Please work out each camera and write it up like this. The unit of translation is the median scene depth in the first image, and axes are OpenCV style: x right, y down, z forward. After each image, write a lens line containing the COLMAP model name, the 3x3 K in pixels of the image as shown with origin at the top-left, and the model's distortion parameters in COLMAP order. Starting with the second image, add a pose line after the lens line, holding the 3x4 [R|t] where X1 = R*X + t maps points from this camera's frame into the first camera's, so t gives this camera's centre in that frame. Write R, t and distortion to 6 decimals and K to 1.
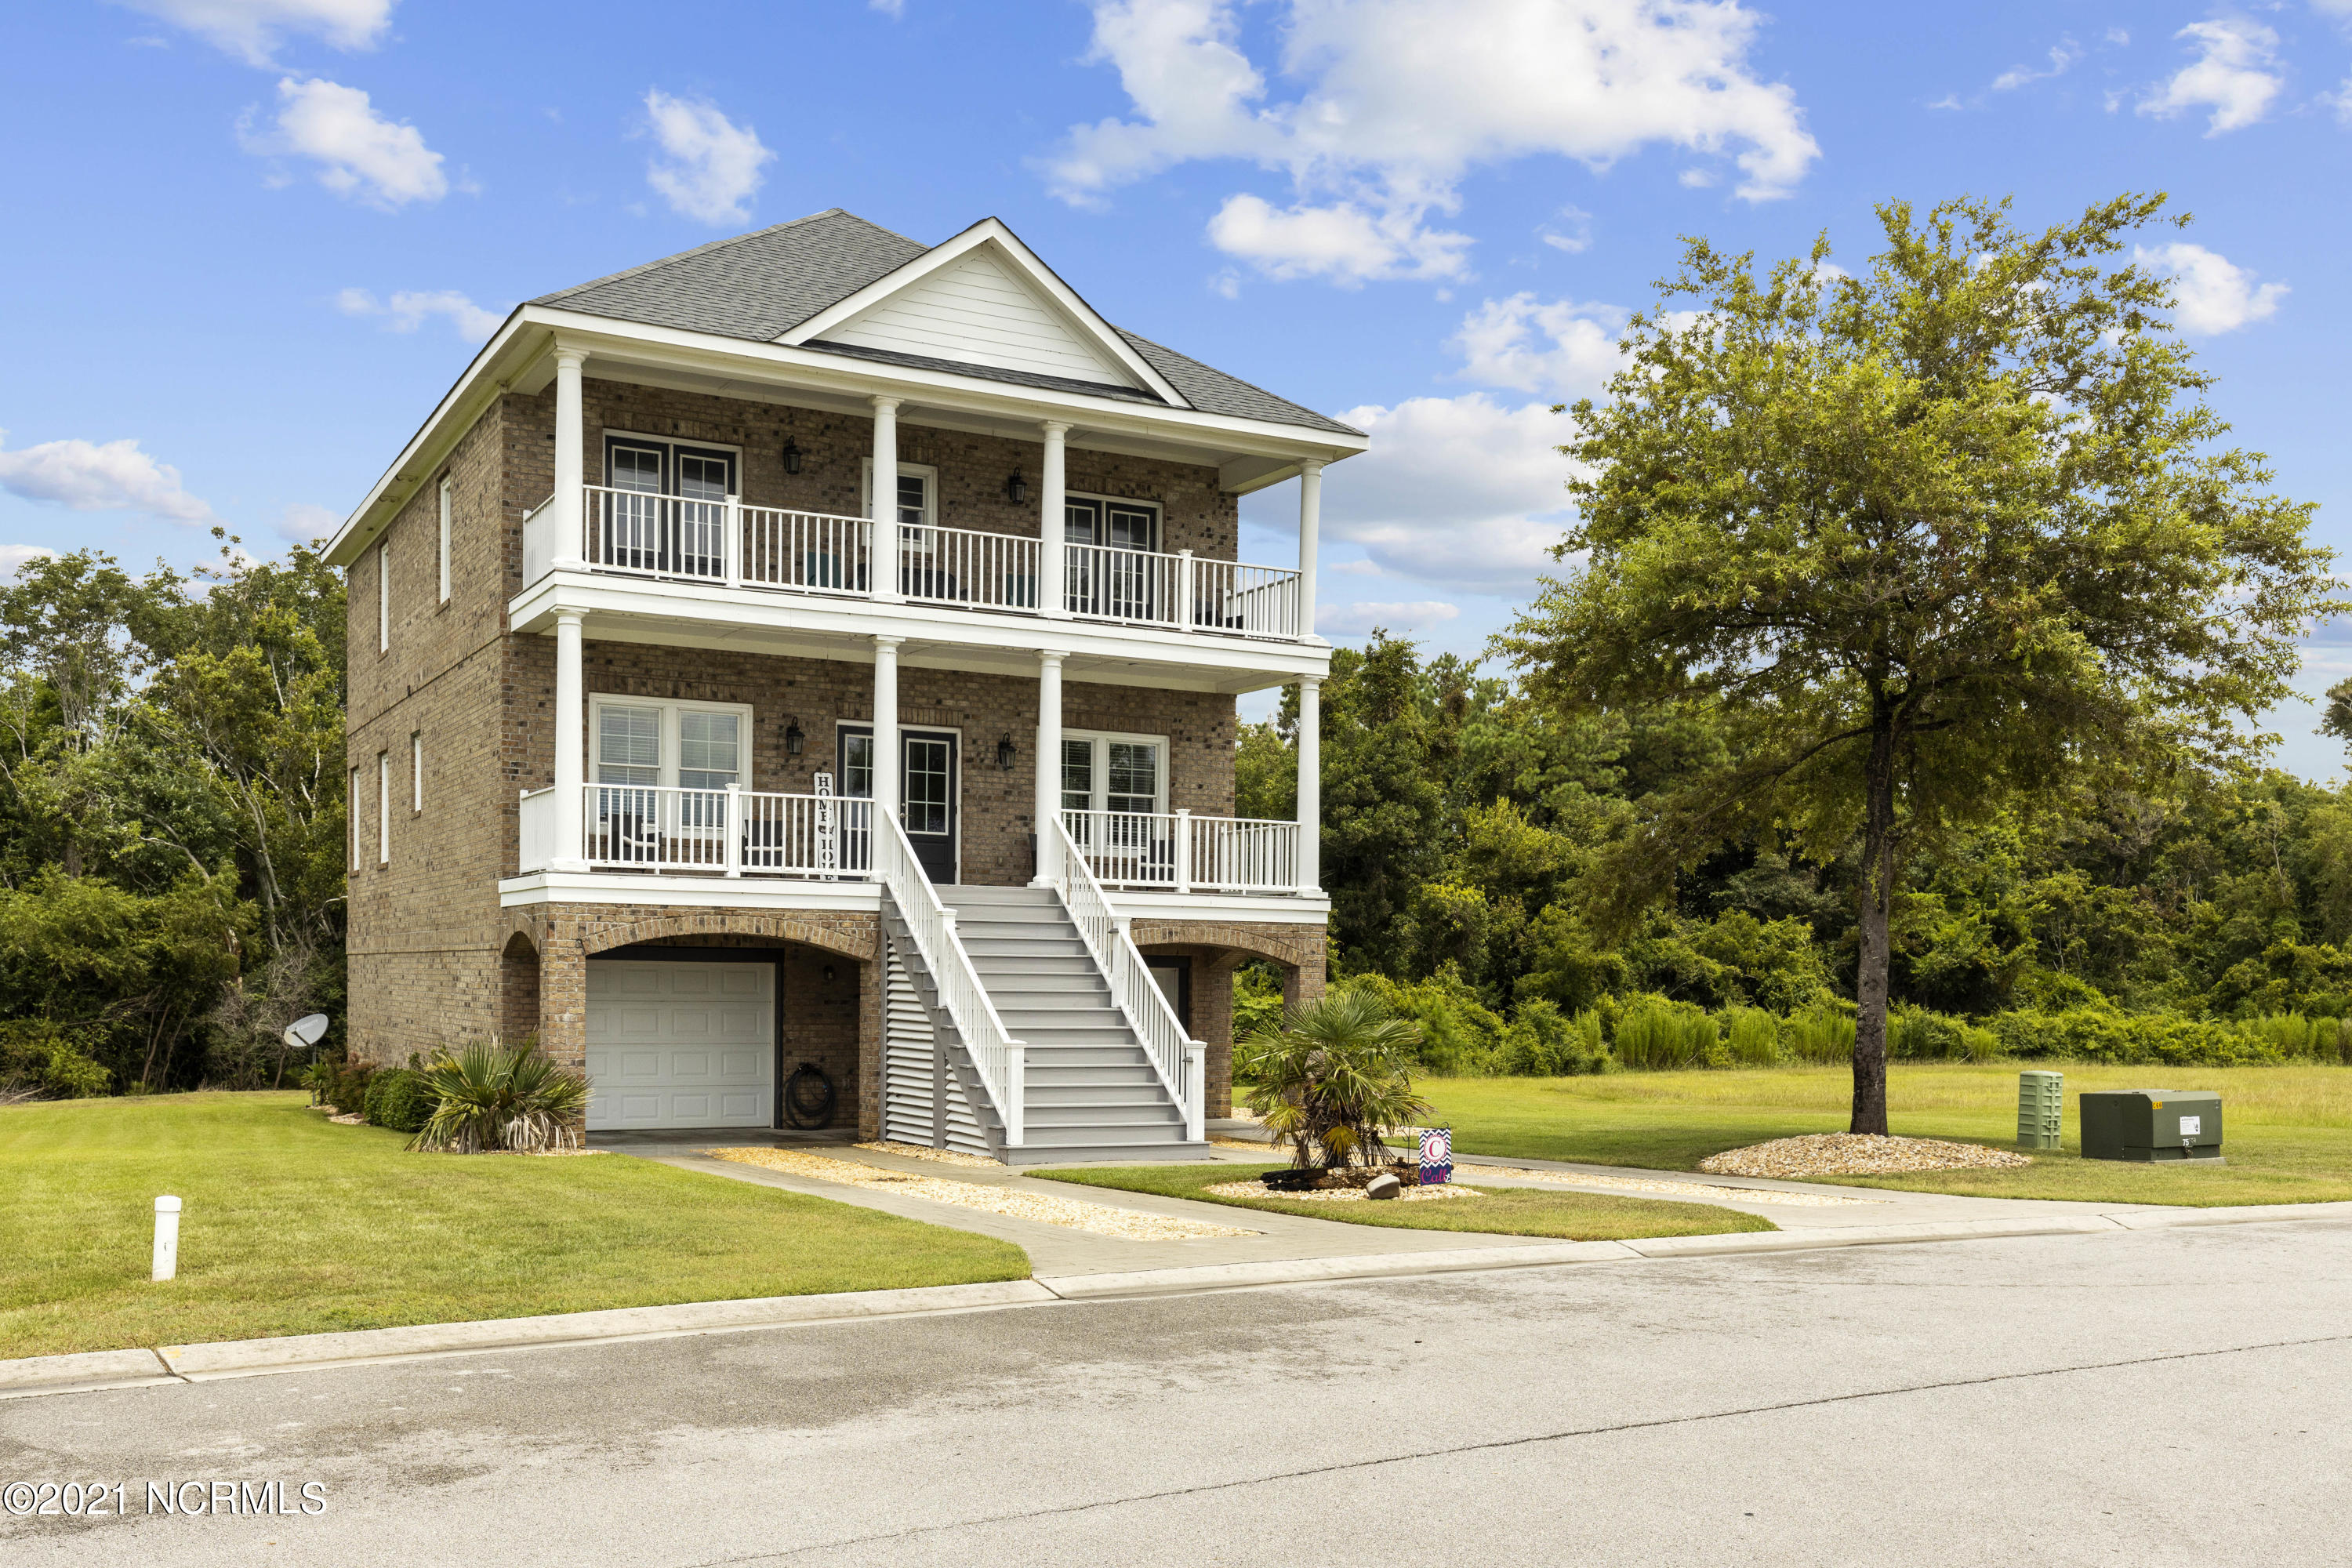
lens RADIAL K [[2230.1, 0, 1228.1], [0, 2230.1, 1068.8], [0, 0, 1]] dist [0.002340, 0.000000]
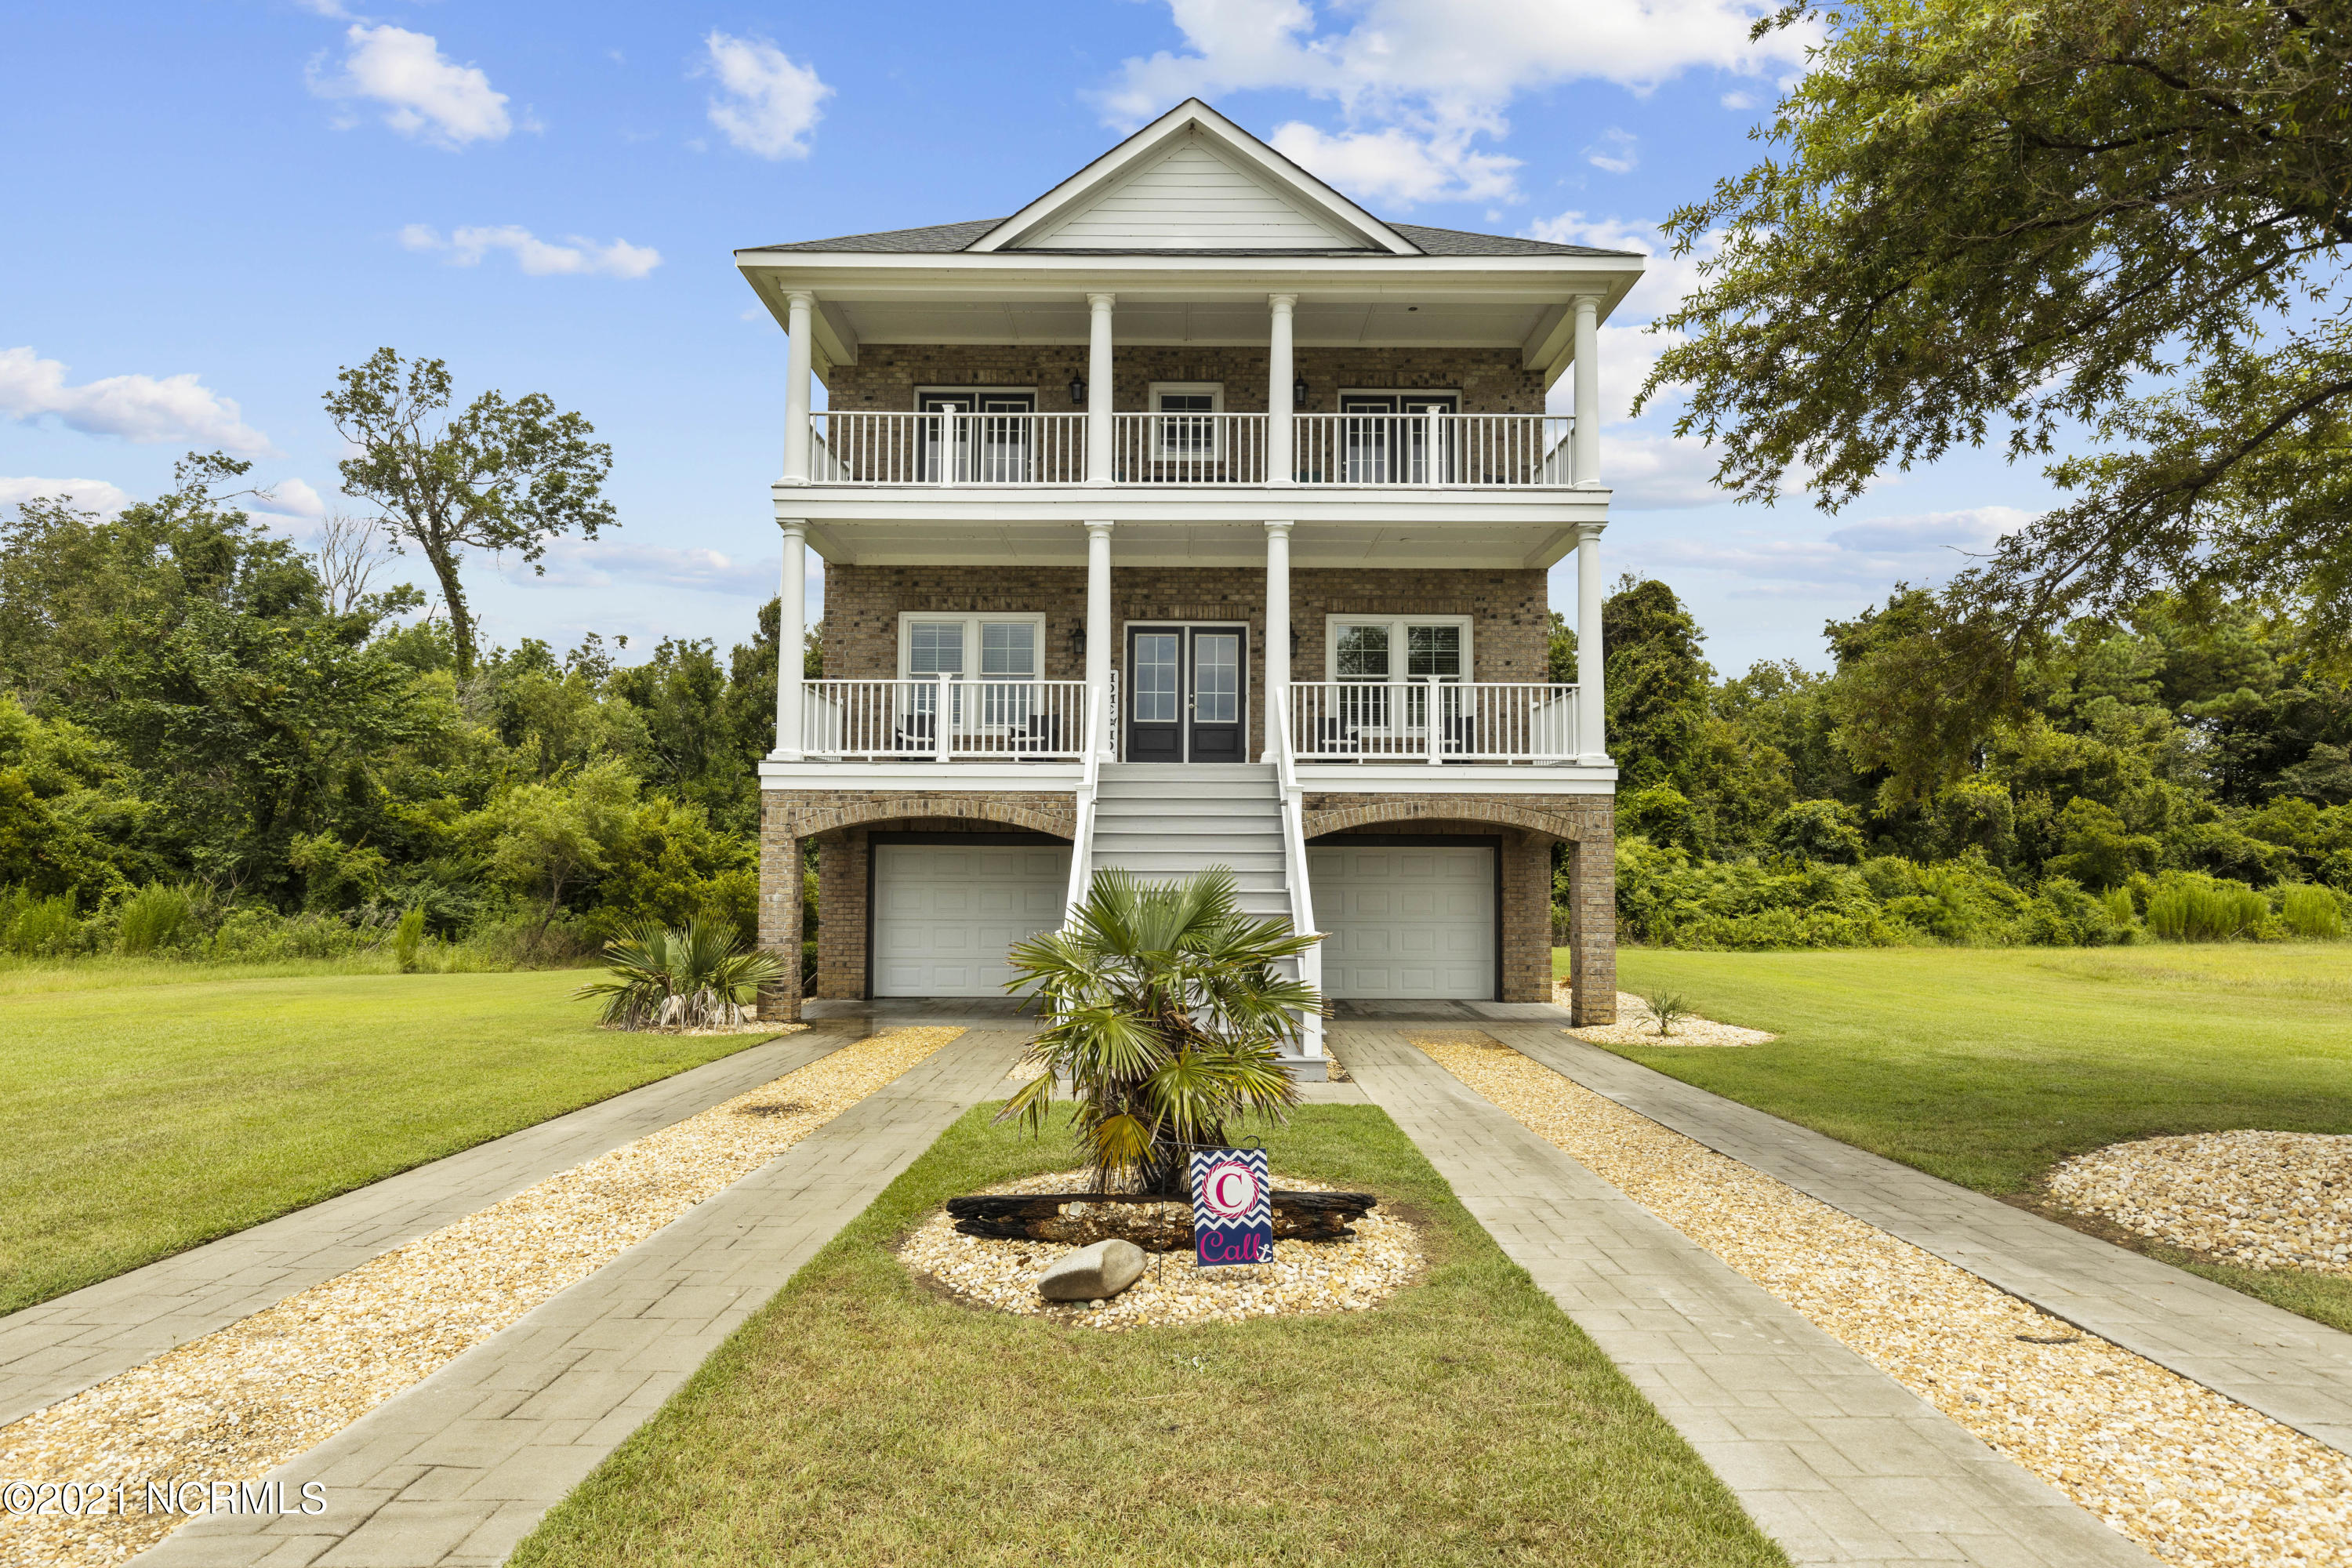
lens RADIAL K [[1261.7, 0, 1169.1], [0, 1261.7, 799.7], [0, 0, 1]] dist [-0.003402, 0.000002]
pose [[0.868998, -0.032895, -0.493721, 0.138629], [-0.013409, 0.995856, -0.089953, -0.014964], [0.494634, 0.084790, 0.864956, 0.474869]]
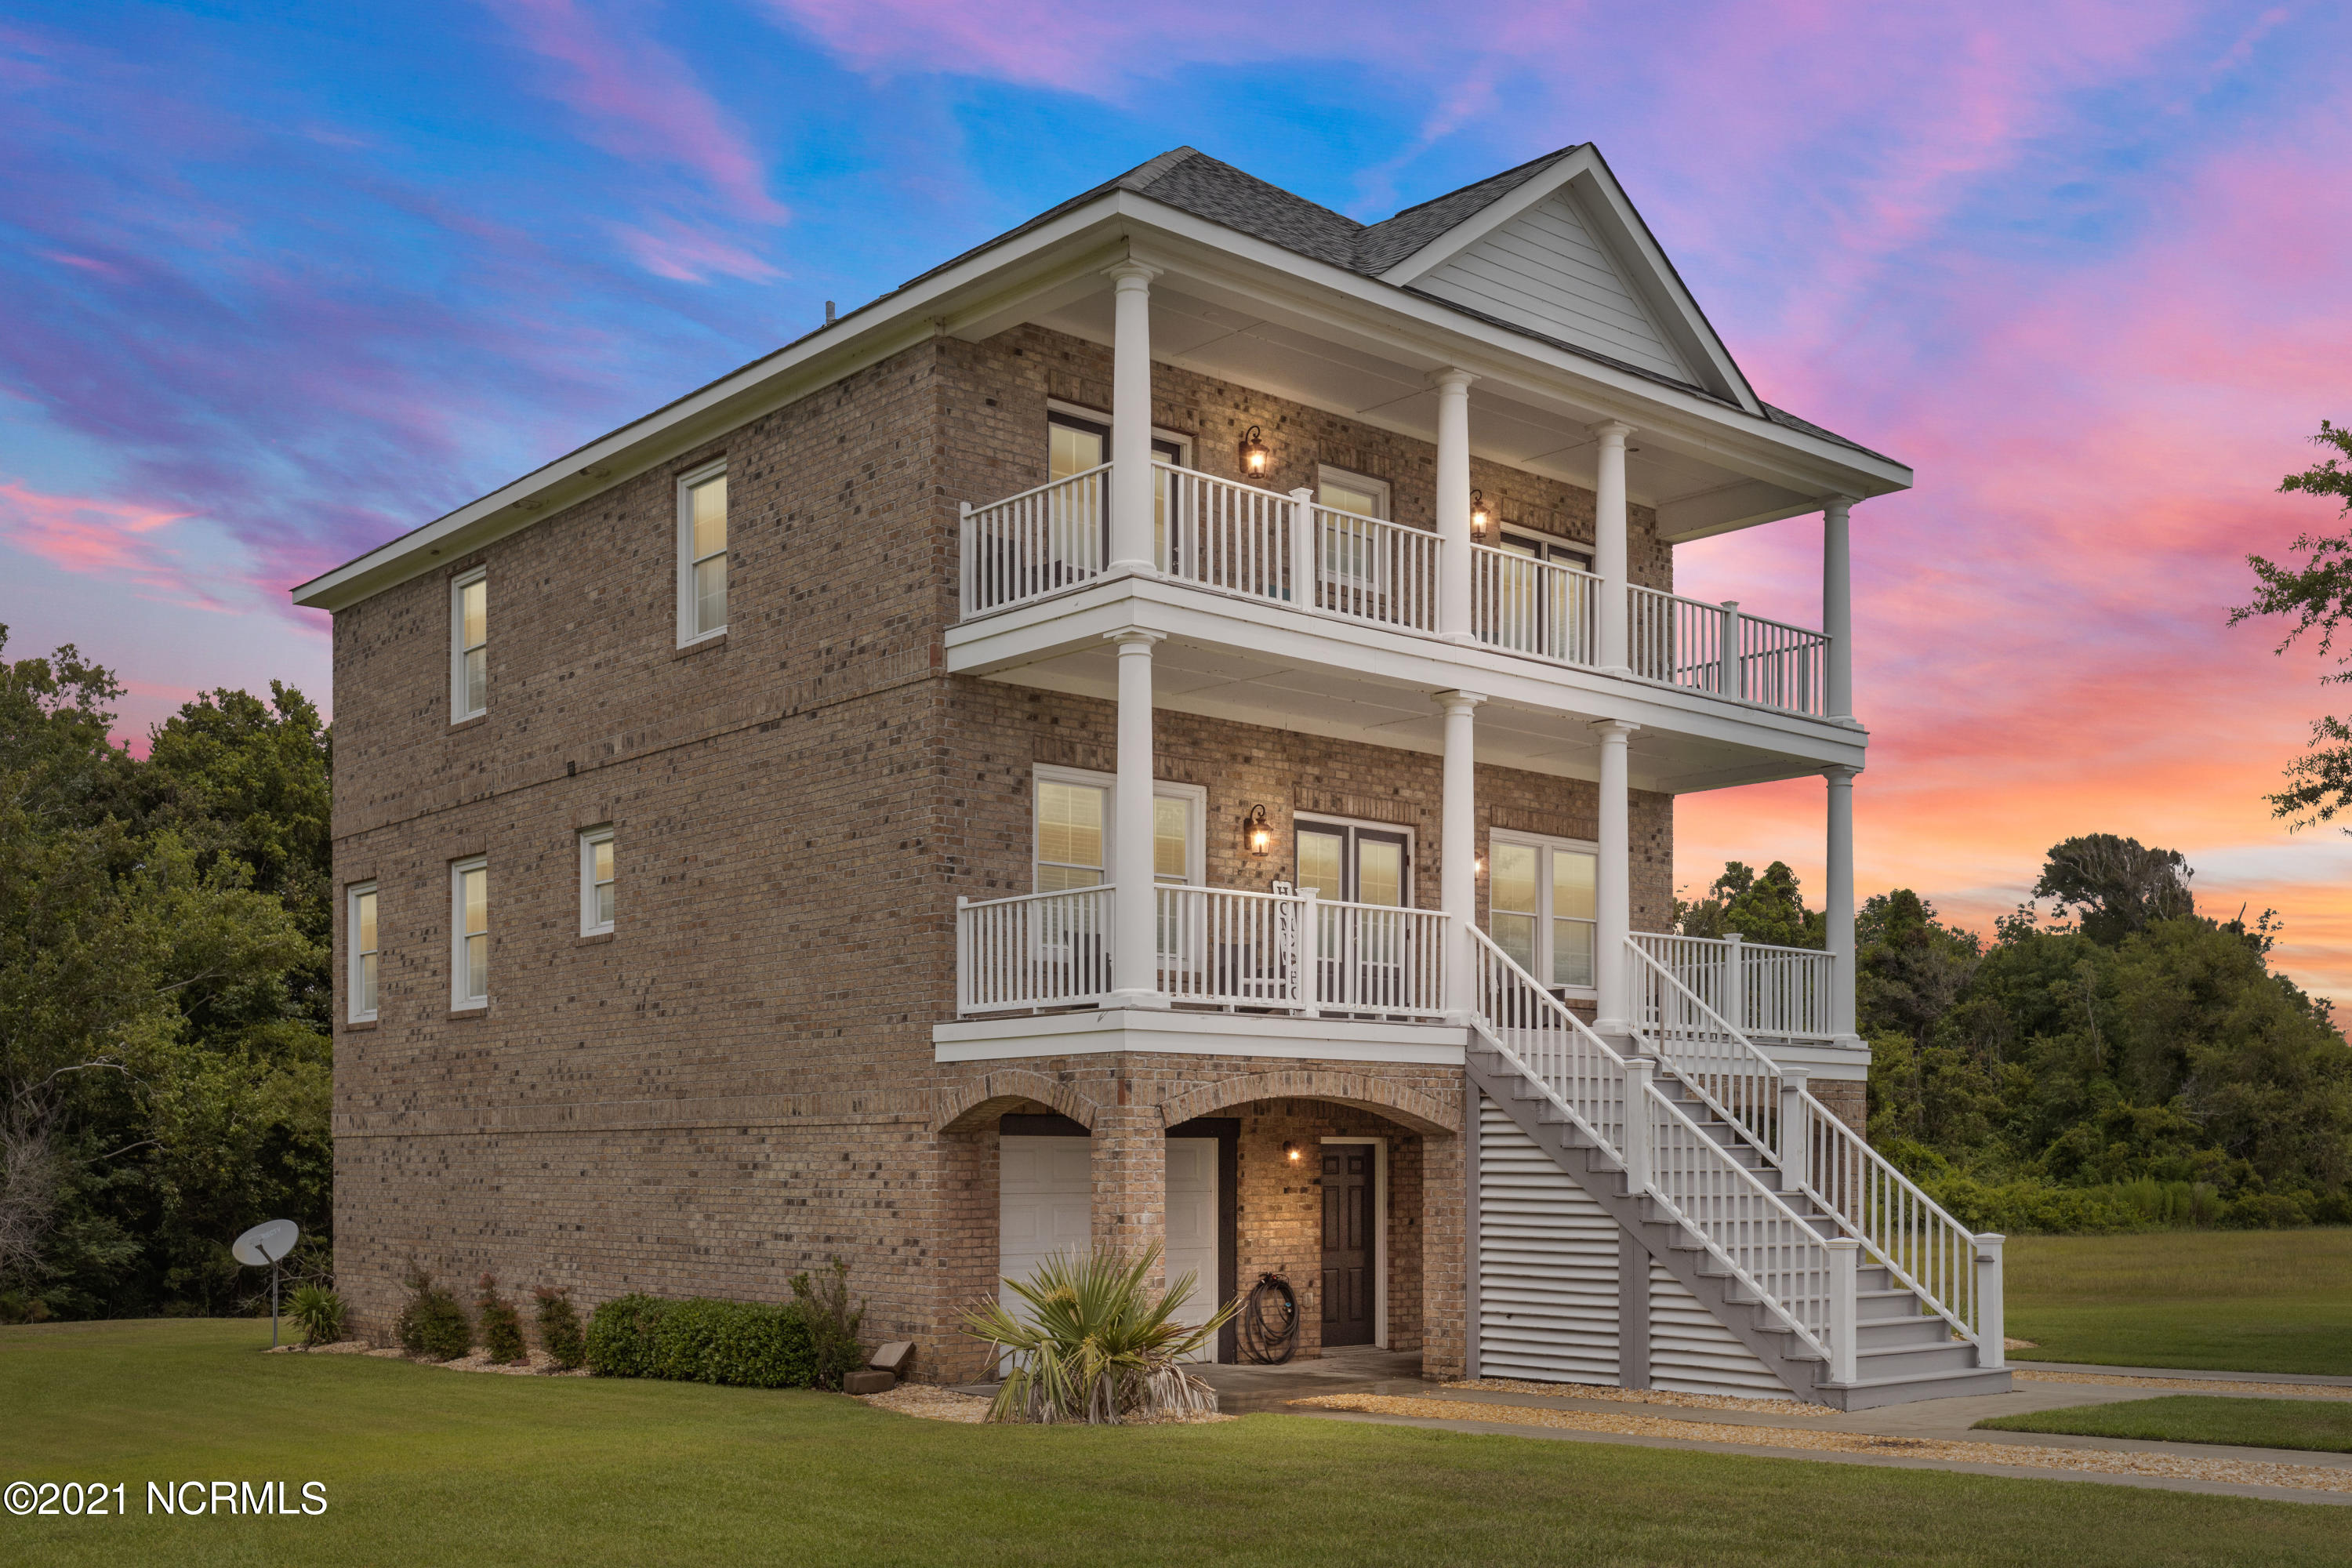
lens RADIAL K [[2380.7, 0, 1223.7], [0, 2380.7, 1171.9], [0, 0, 1]] dist [0.009810, 0.000000]
pose [[0.975452, -0.015328, 0.219678, -0.363846], [0.022784, 0.999246, -0.031447, -0.011359], [-0.219030, 0.035680, 0.975066, 0.228125]]
